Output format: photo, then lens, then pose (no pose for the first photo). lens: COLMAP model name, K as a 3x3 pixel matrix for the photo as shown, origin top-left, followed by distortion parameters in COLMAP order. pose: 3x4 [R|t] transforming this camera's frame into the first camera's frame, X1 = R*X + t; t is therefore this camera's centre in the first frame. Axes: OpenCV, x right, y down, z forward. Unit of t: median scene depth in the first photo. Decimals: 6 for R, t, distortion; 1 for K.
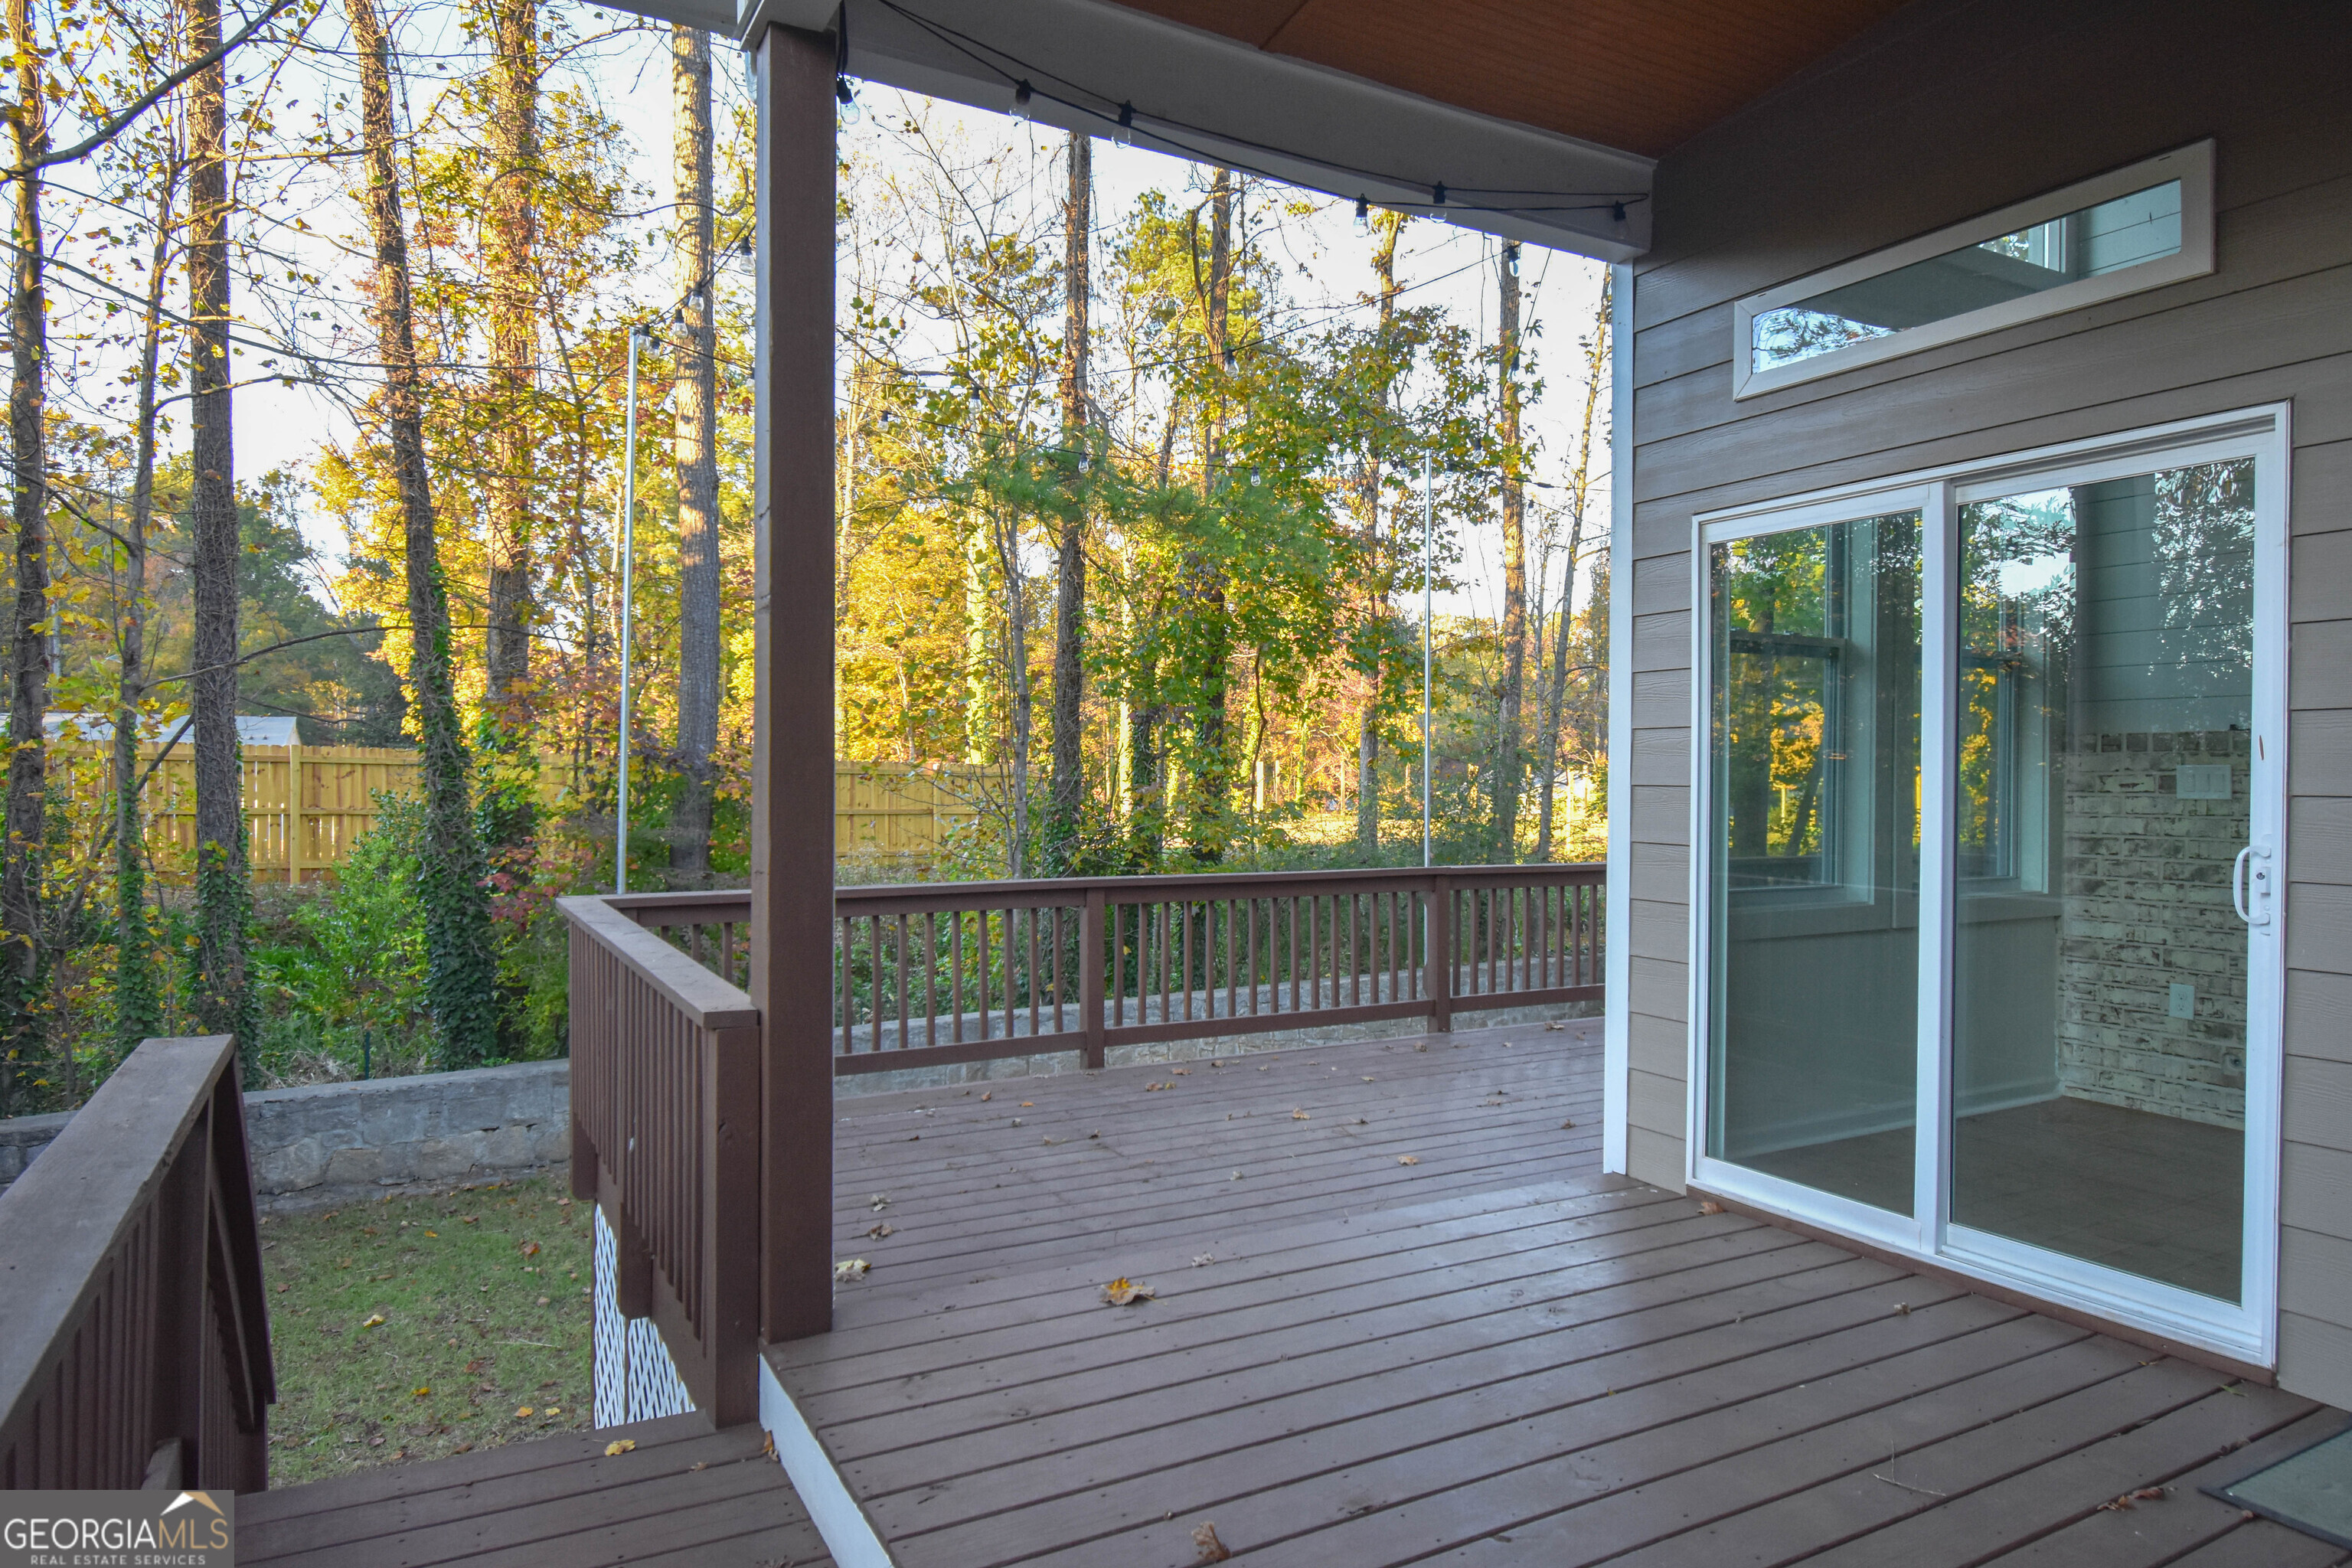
lens RADIAL K [[1340.9, 0, 1144.4], [0, 1340.9, 778.3], [0, 0, 1]] dist [0.010684, -0.014538]
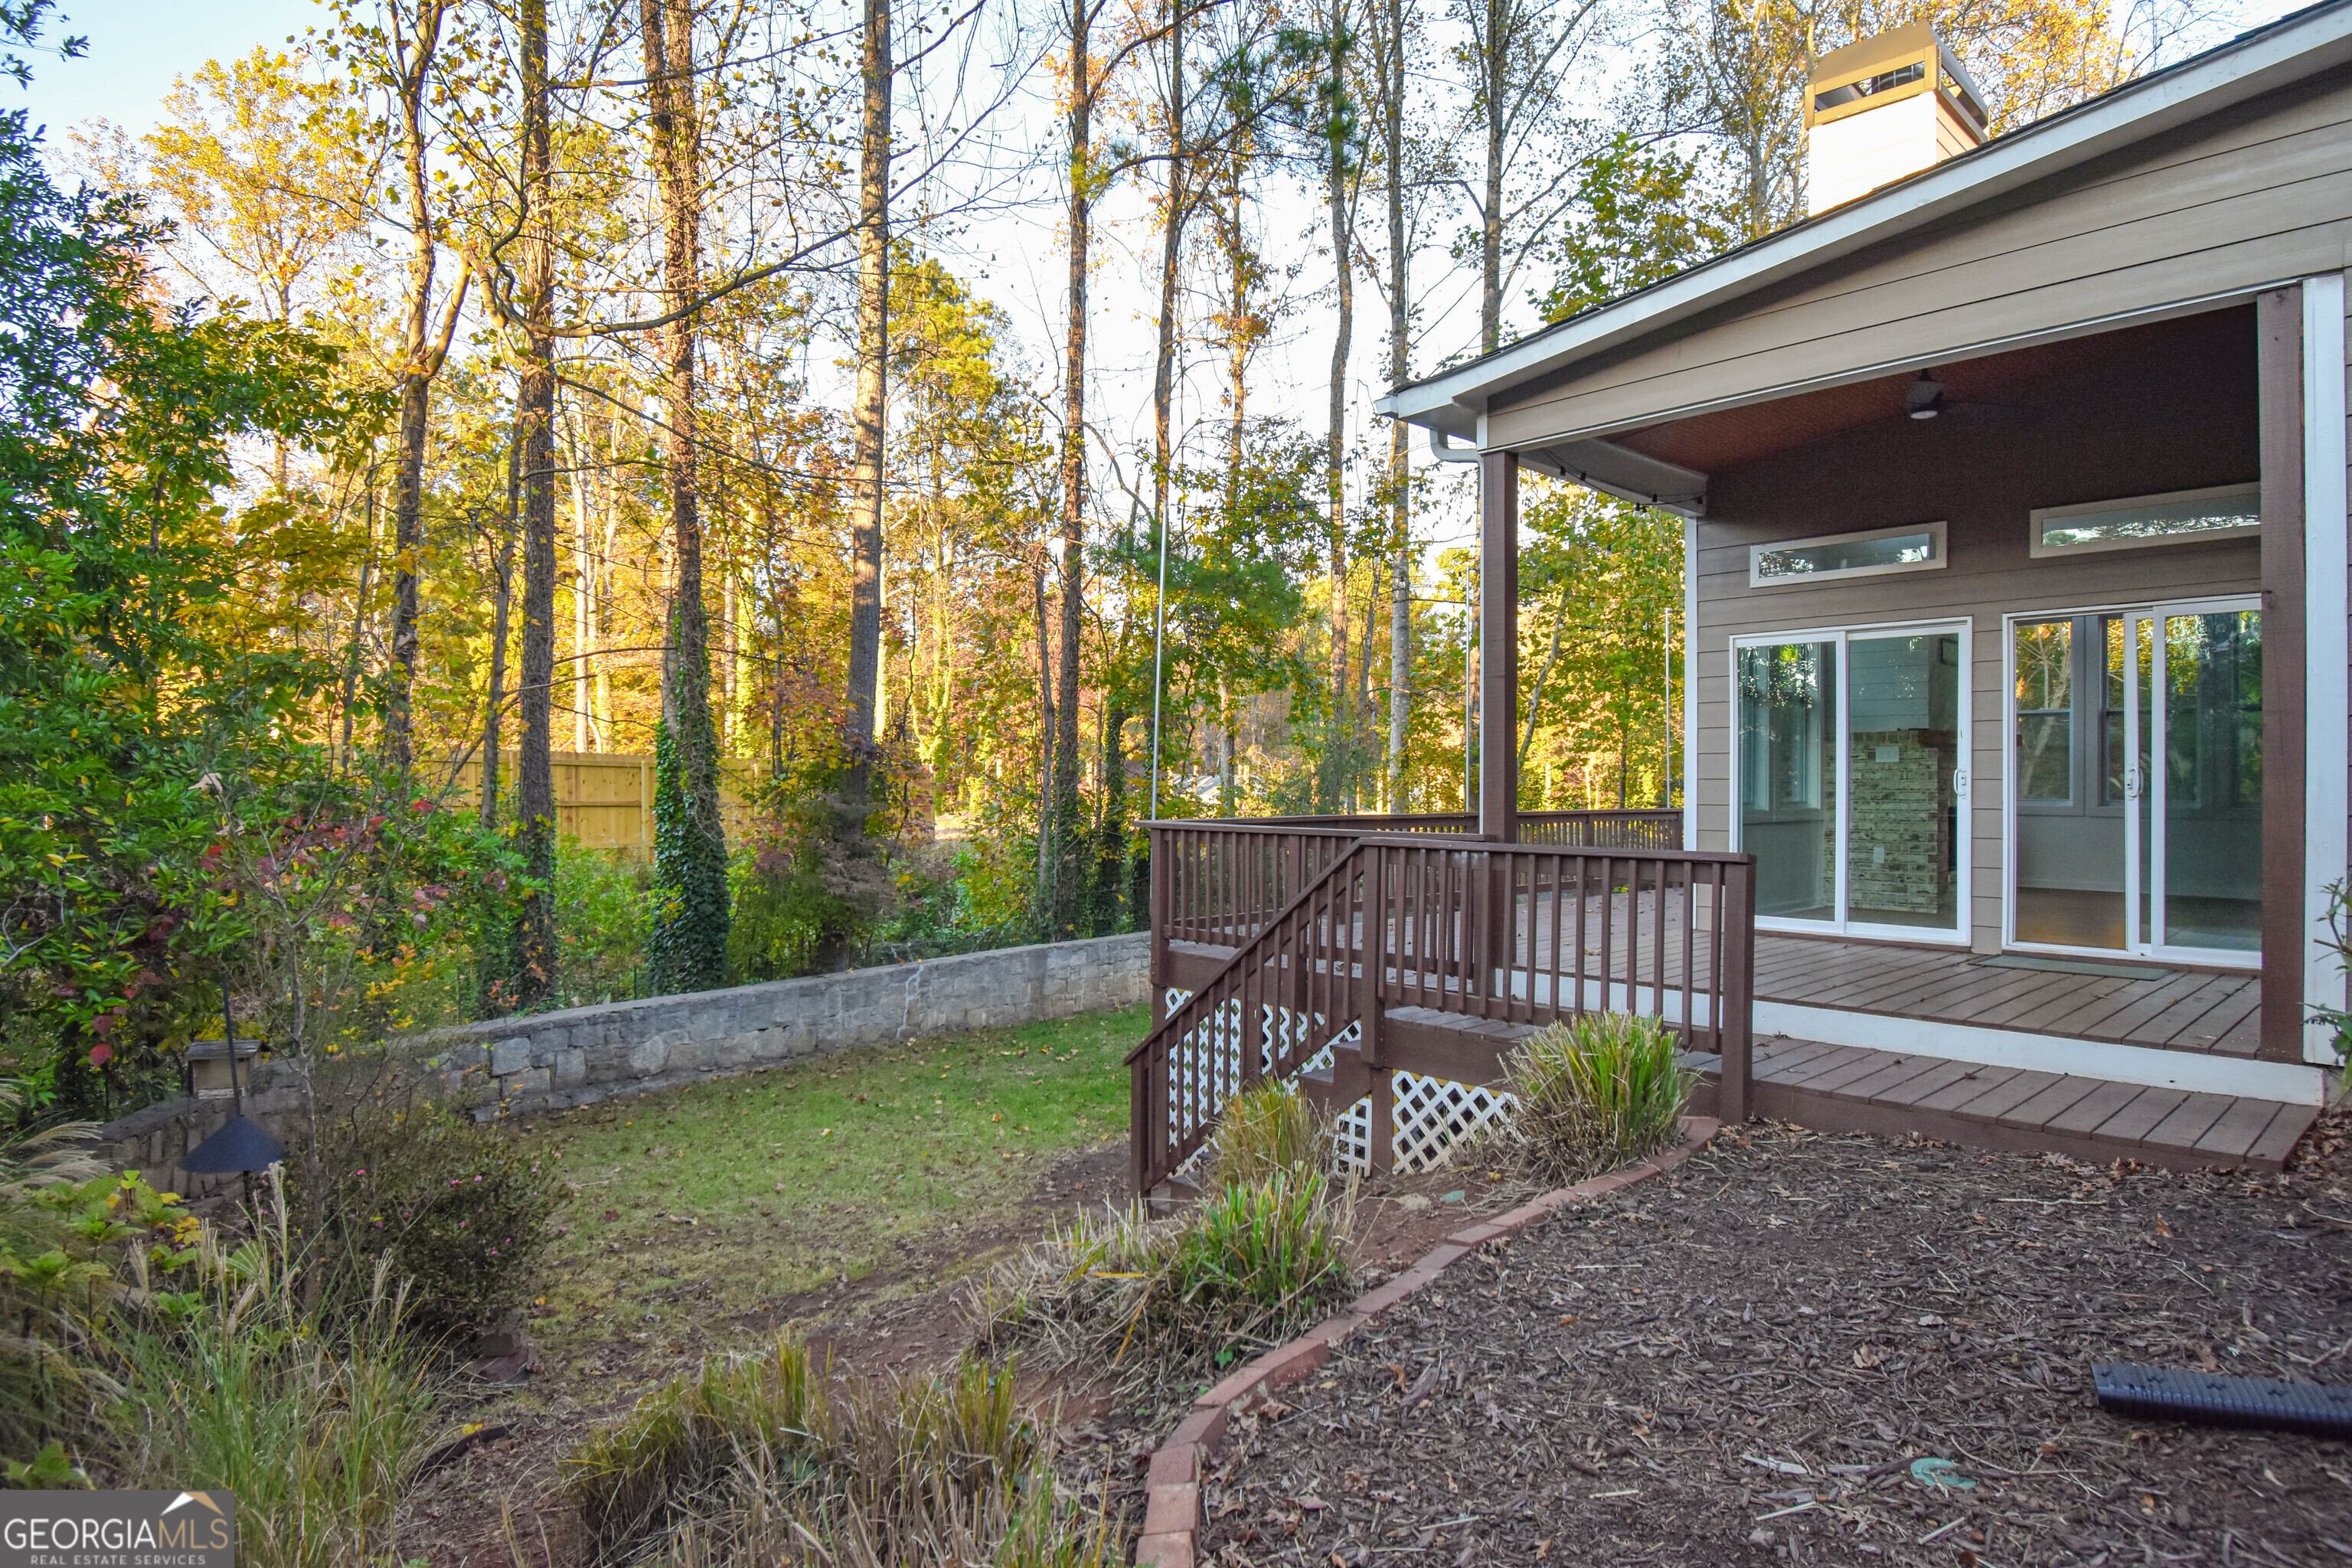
lens RADIAL K [[1340.9, 0, 1158.6], [0, 1340.9, 775.2], [0, 0, 1]] dist [0.010684, -0.014538]
pose [[0.956689, -0.001380, 0.291108, -1.127474], [0.004599, 0.999936, -0.010376, 0.060064], [-0.291075, 0.011265, 0.956634, -0.856326]]
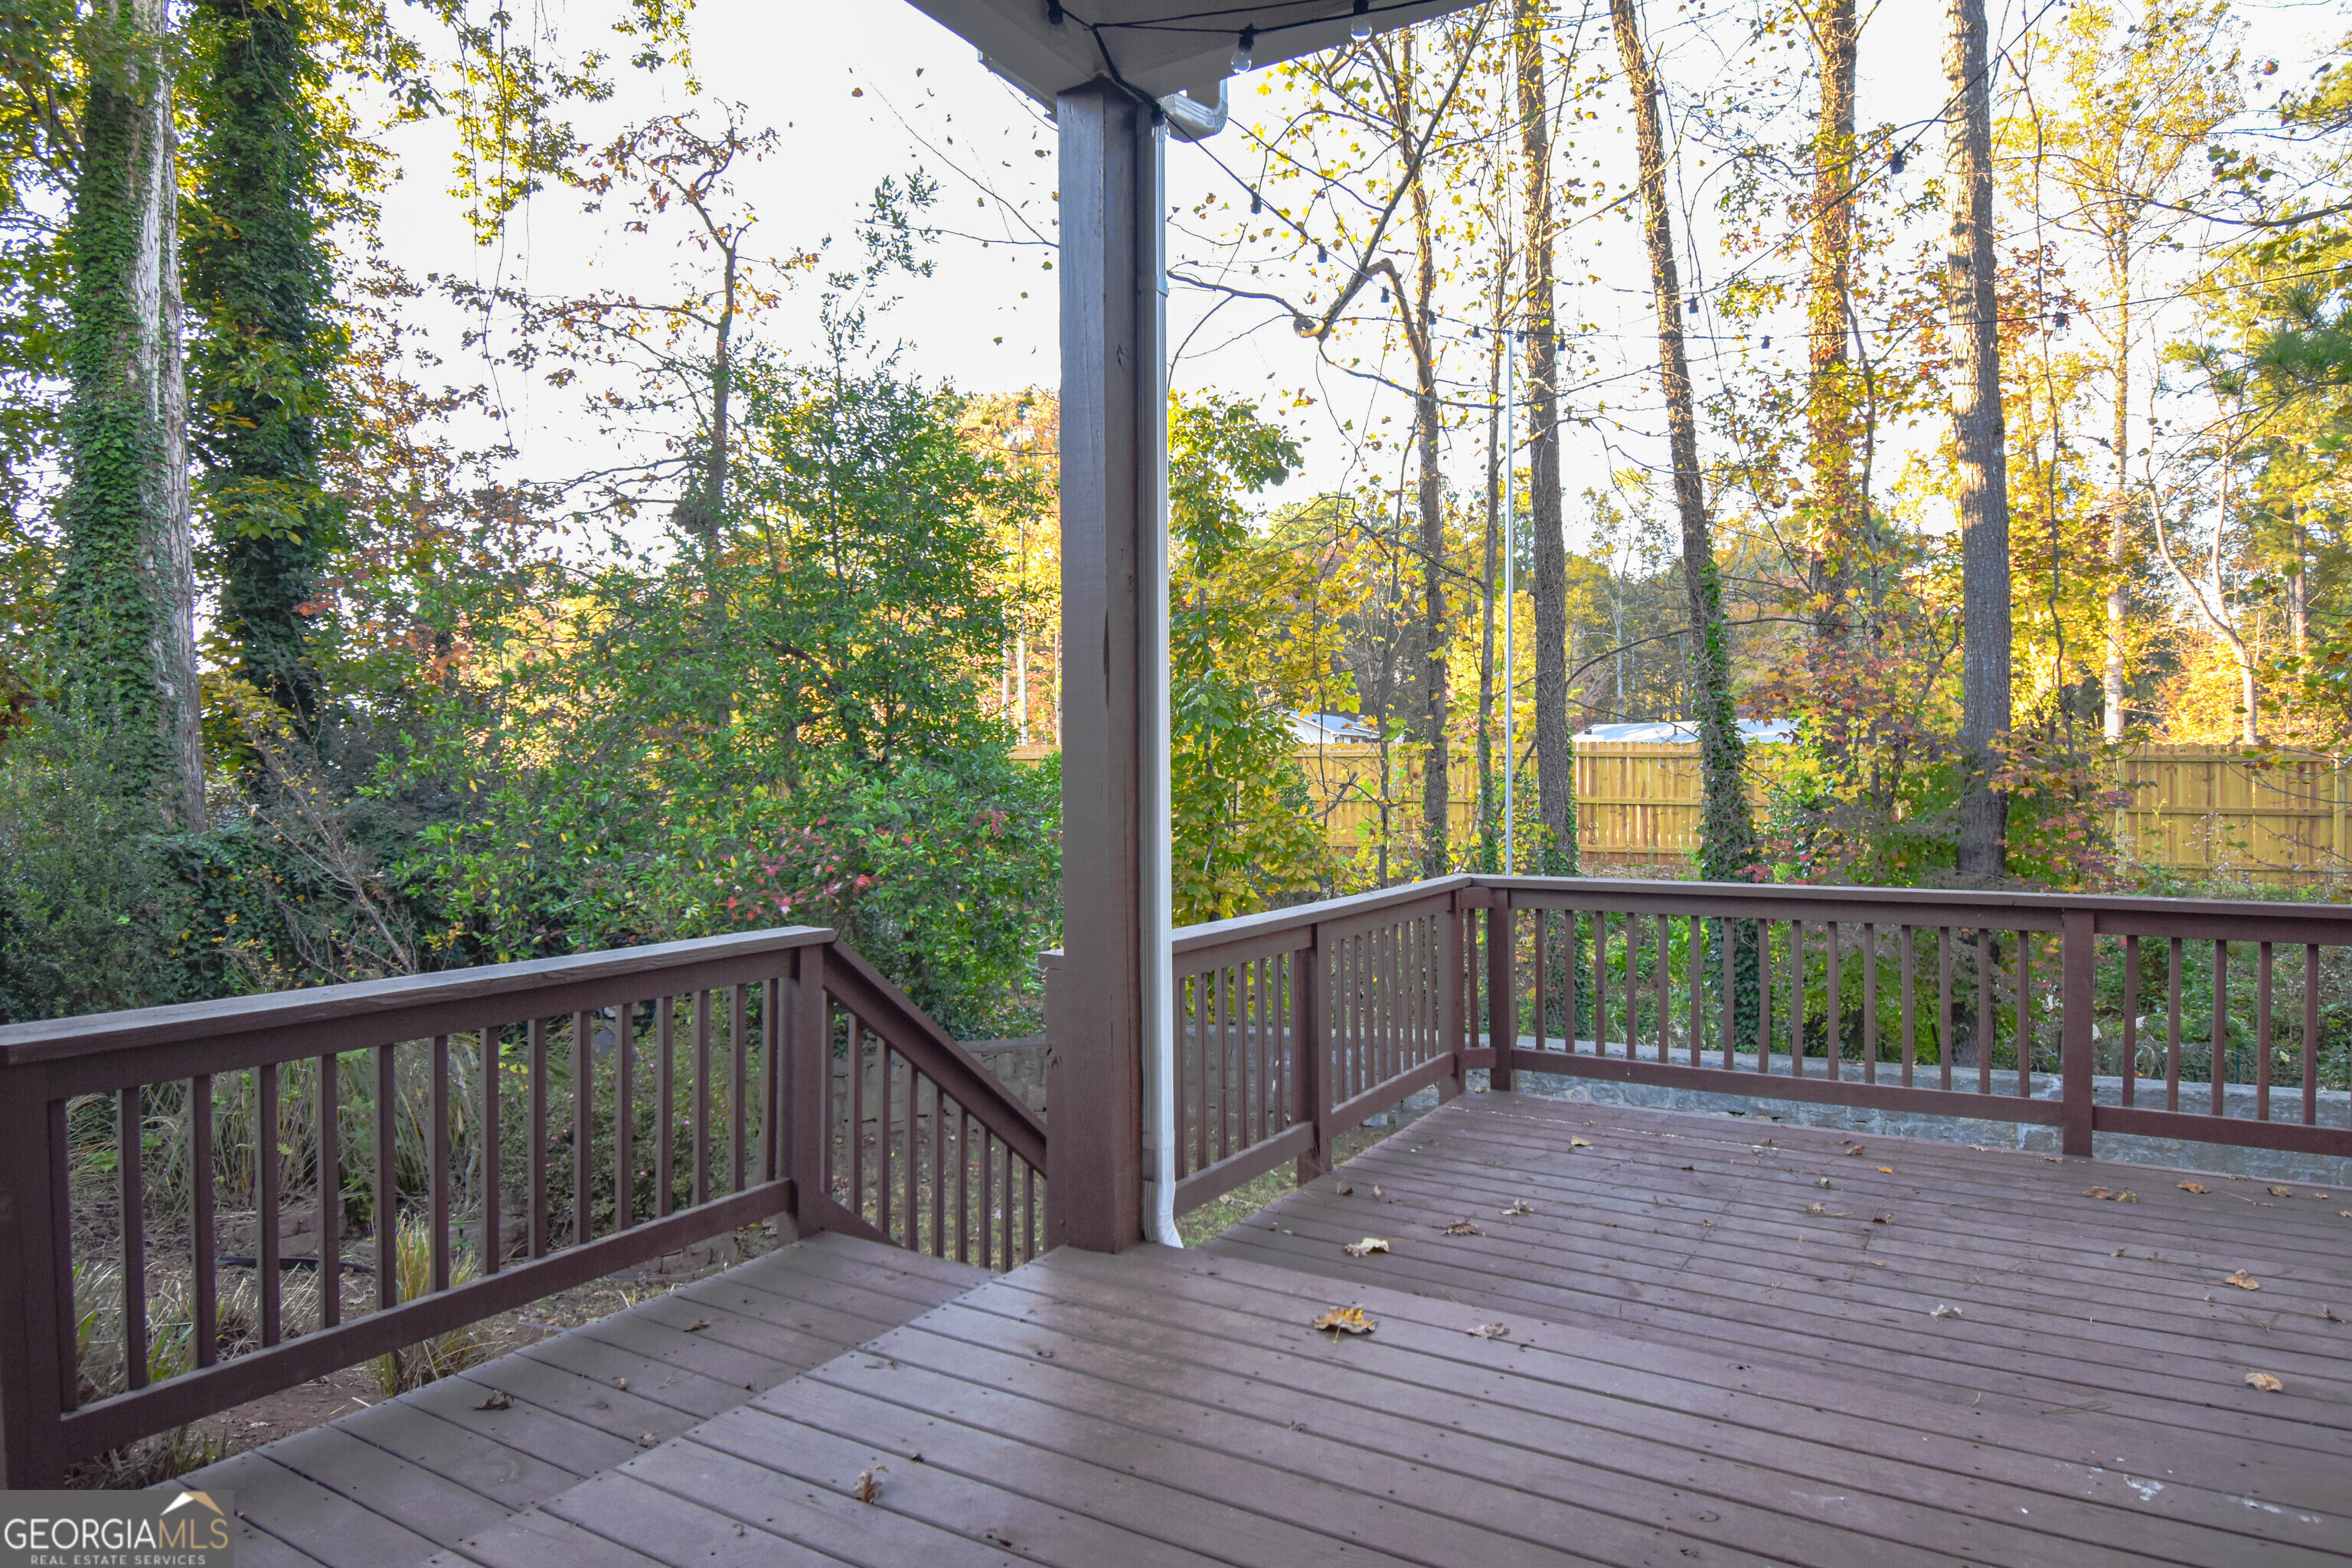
lens RADIAL K [[1340.9, 0, 1150.7], [0, 1340.9, 786.0], [0, 0, 1]] dist [0.010684, -0.014538]
pose [[0.537456, 0.002370, -0.843289, 0.406741], [0.005314, 0.999967, 0.006198, 0.011341], [0.843275, -0.007813, 0.537425, 0.248480]]
